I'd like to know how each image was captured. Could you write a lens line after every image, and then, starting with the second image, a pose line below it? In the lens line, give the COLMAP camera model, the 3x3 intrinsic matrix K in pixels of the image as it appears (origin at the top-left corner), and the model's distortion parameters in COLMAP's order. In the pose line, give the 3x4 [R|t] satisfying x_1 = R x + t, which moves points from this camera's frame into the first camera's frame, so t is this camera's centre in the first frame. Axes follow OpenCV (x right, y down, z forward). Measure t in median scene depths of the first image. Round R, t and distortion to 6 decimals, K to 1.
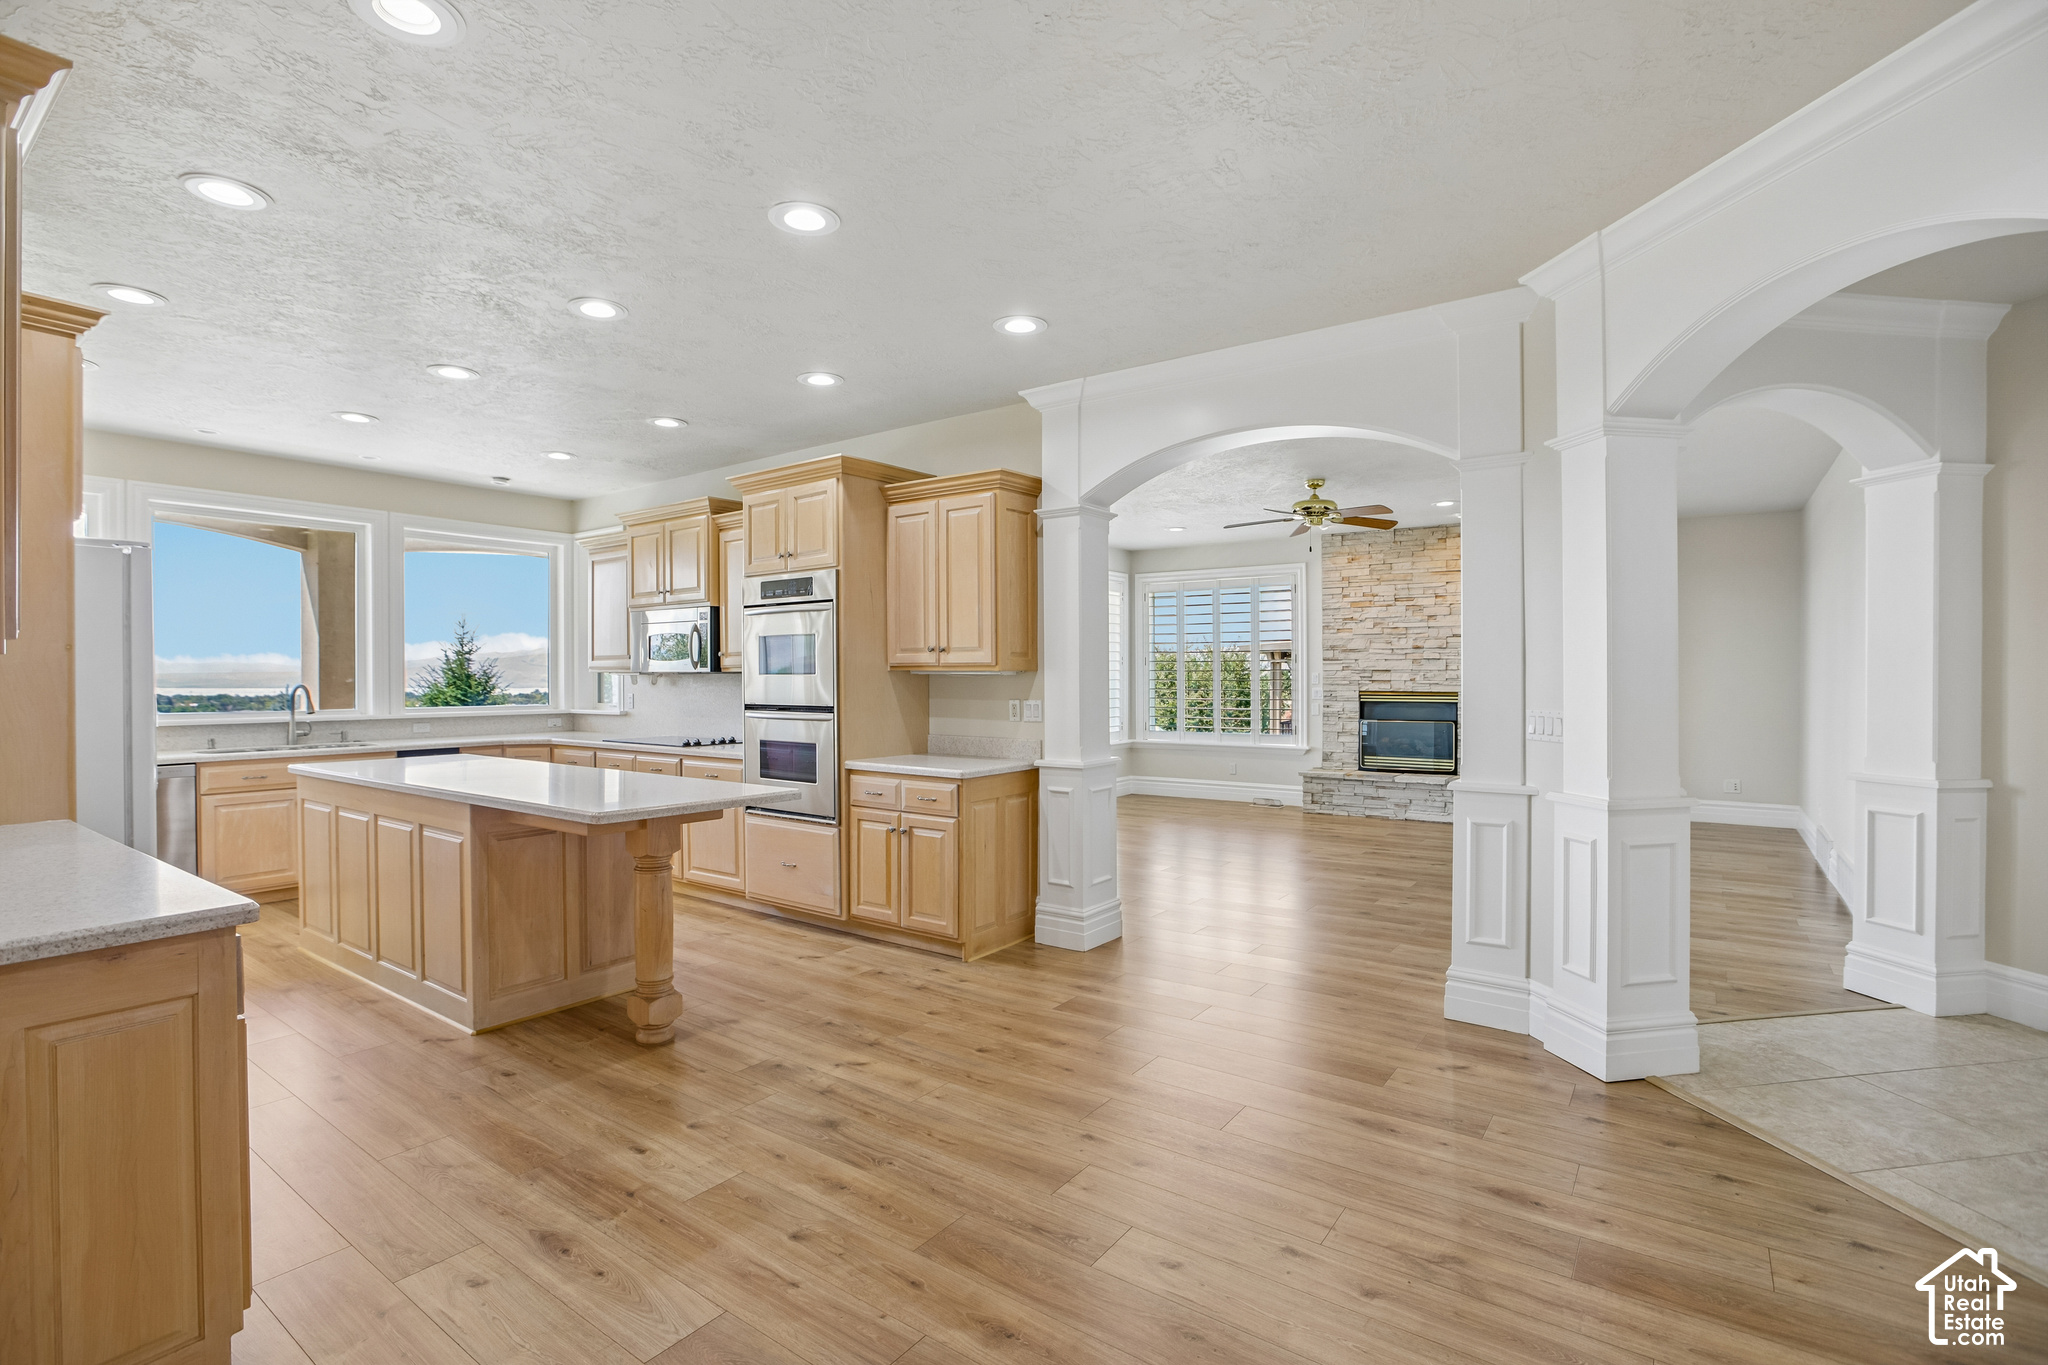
lens RADIAL K [[962.3, 0, 1020.0], [0, 962.3, 685.7], [0, 0, 1]] dist [-0.045407, 0.018325]
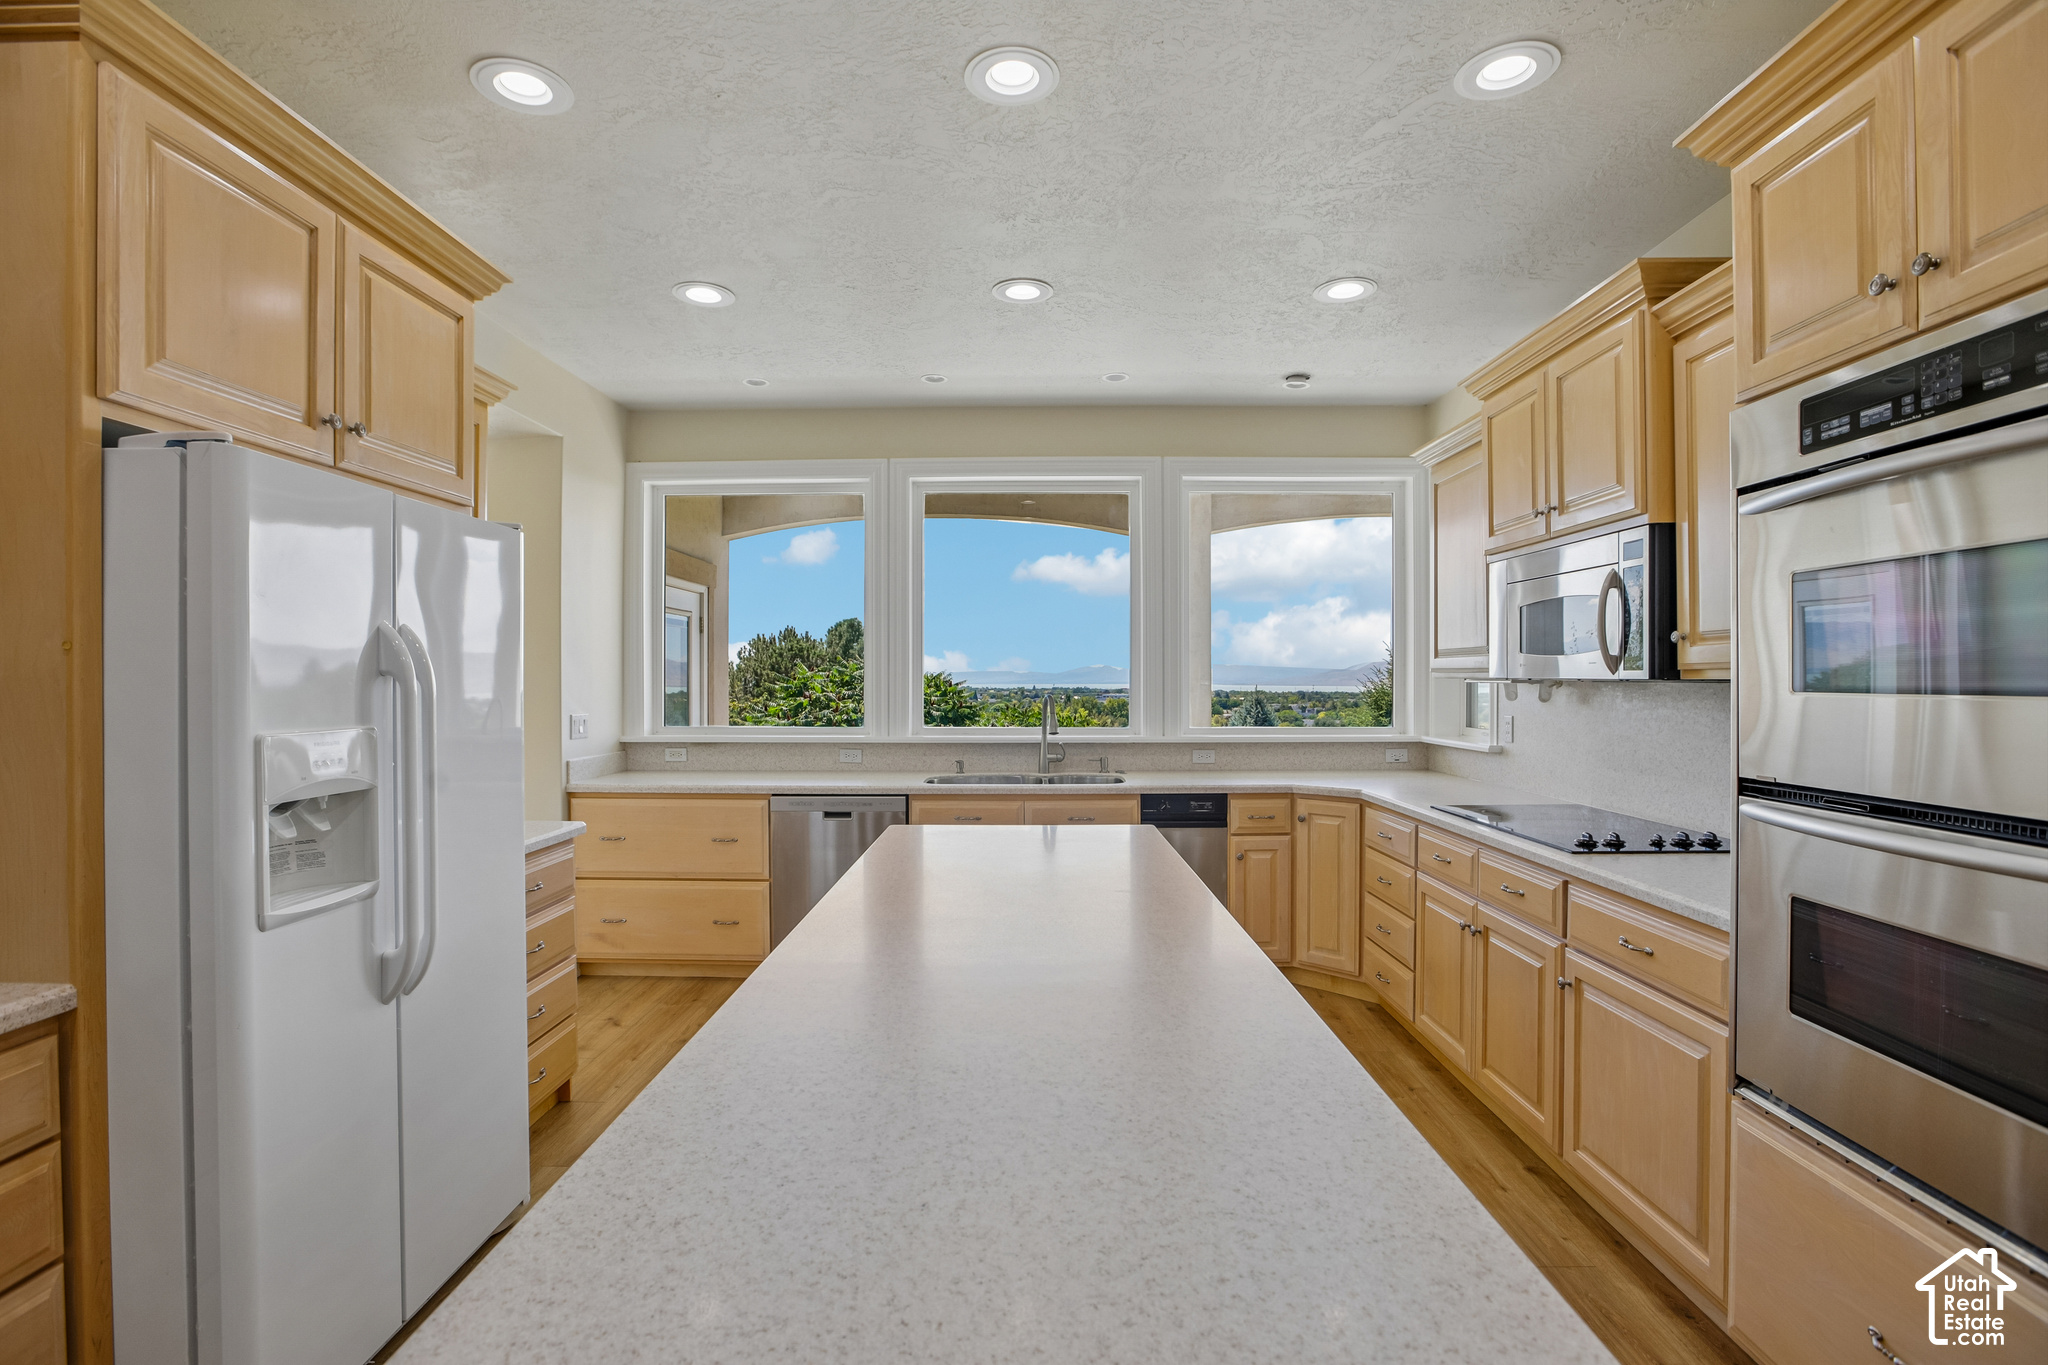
lens RADIAL K [[962.3, 0, 1020.0], [0, 962.3, 685.7], [0, 0, 1]] dist [-0.045407, 0.018325]
pose [[0.581869, 0.006181, -0.813259, -0.144275], [-0.004999, 0.999979, 0.004023, -0.011866], [0.813267, 0.001725, 0.581888, 0.527353]]
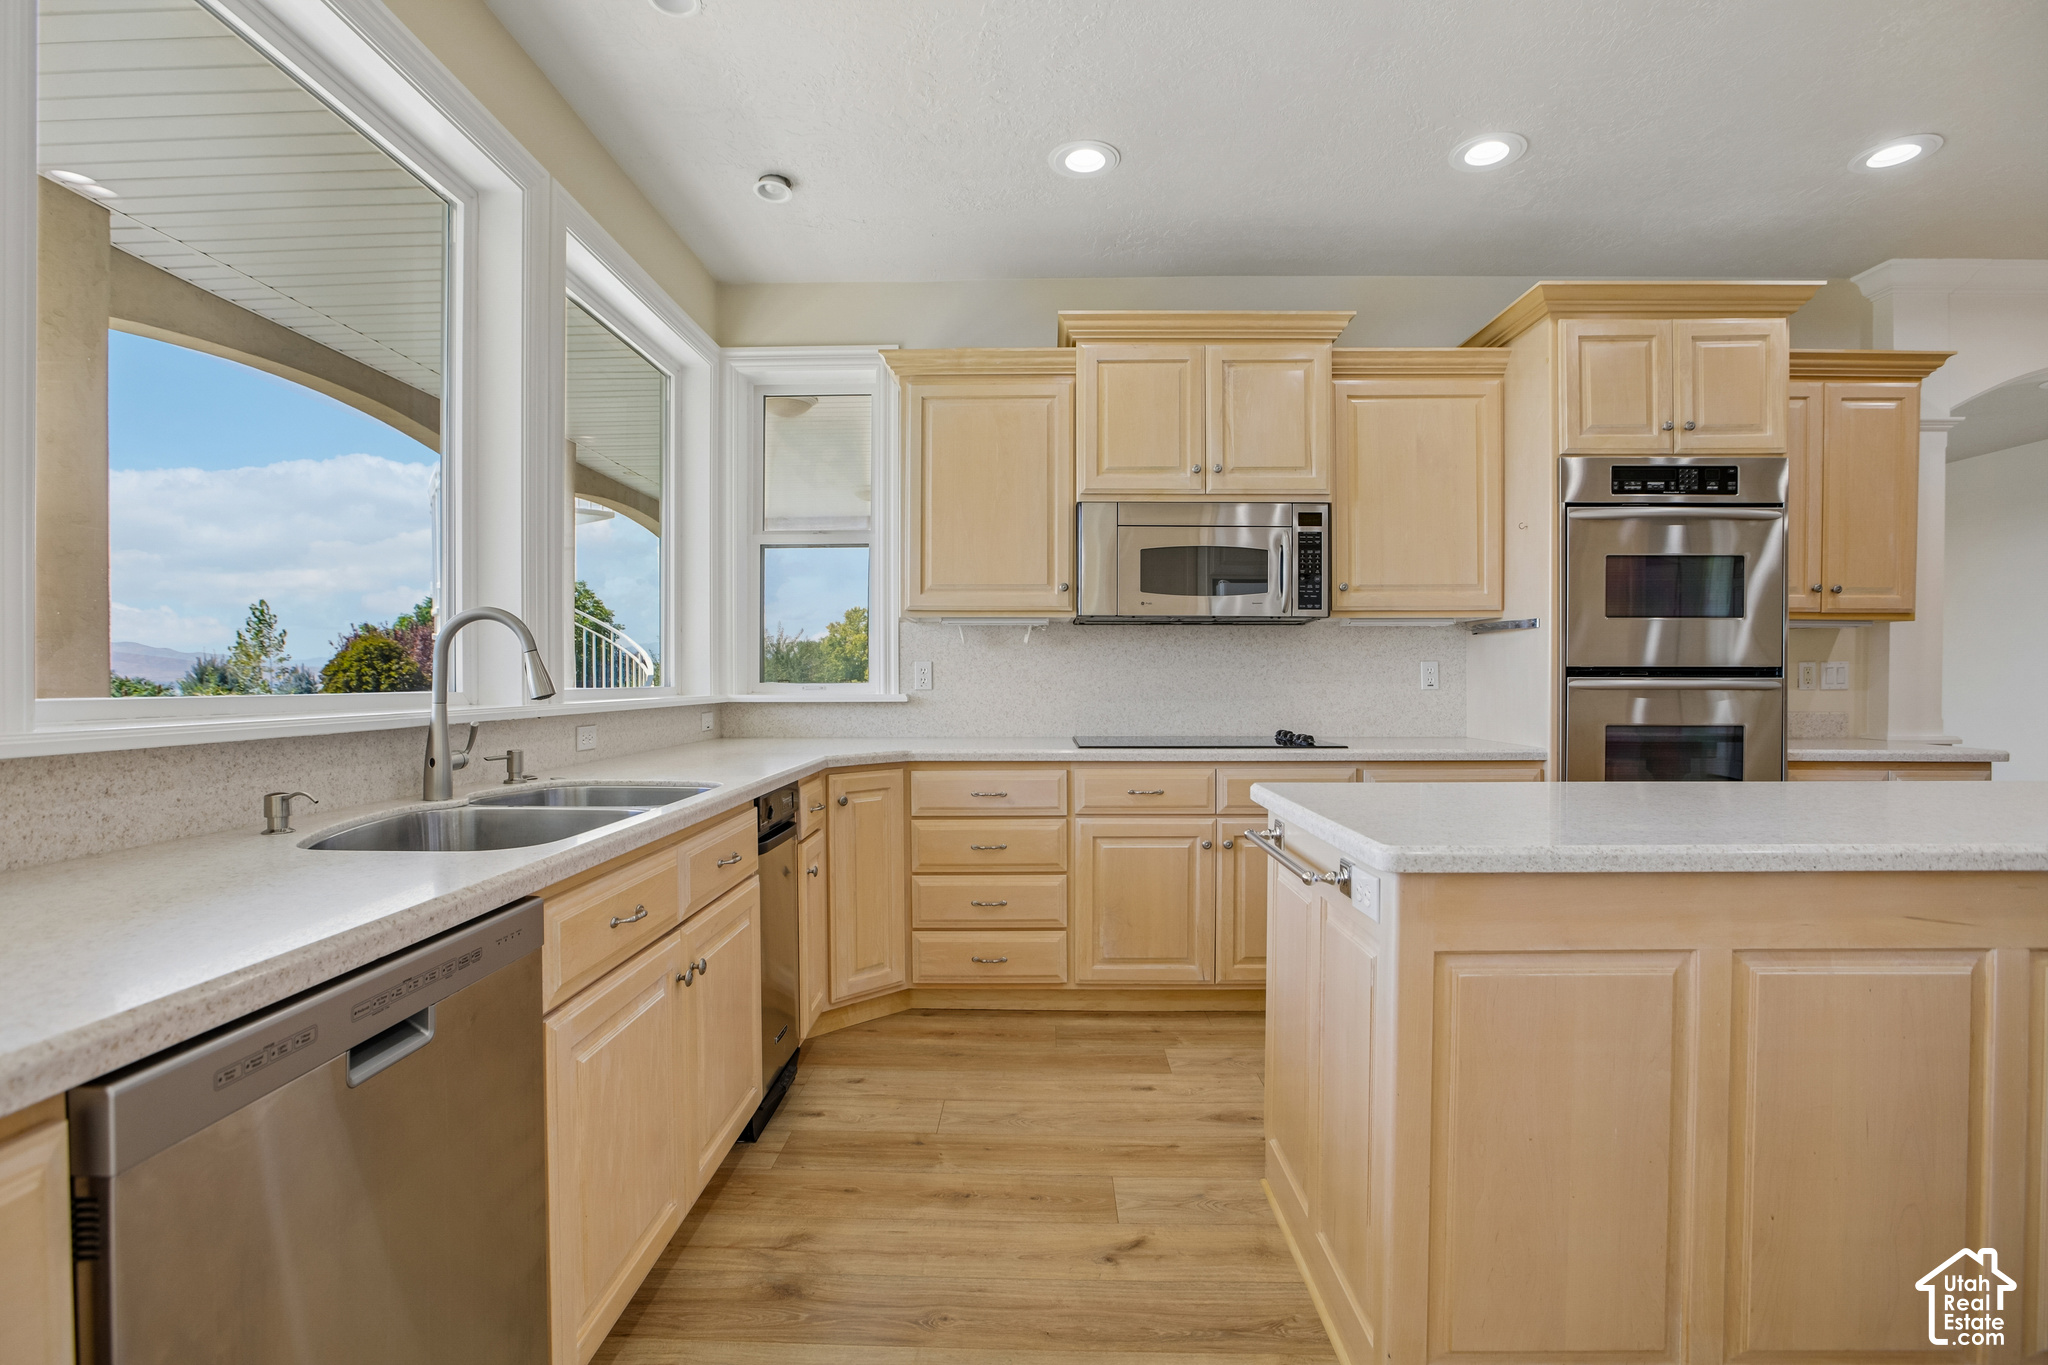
lens RADIAL K [[962.3, 0, 1020.0], [0, 962.3, 685.7], [0, 0, 1]] dist [-0.045407, 0.018325]
pose [[0.808295, -0.003139, 0.588770, -0.806892], [0.005022, 0.999986, -0.001564, 0.026827], [-0.588757, 0.004221, 0.808299, 0.639028]]
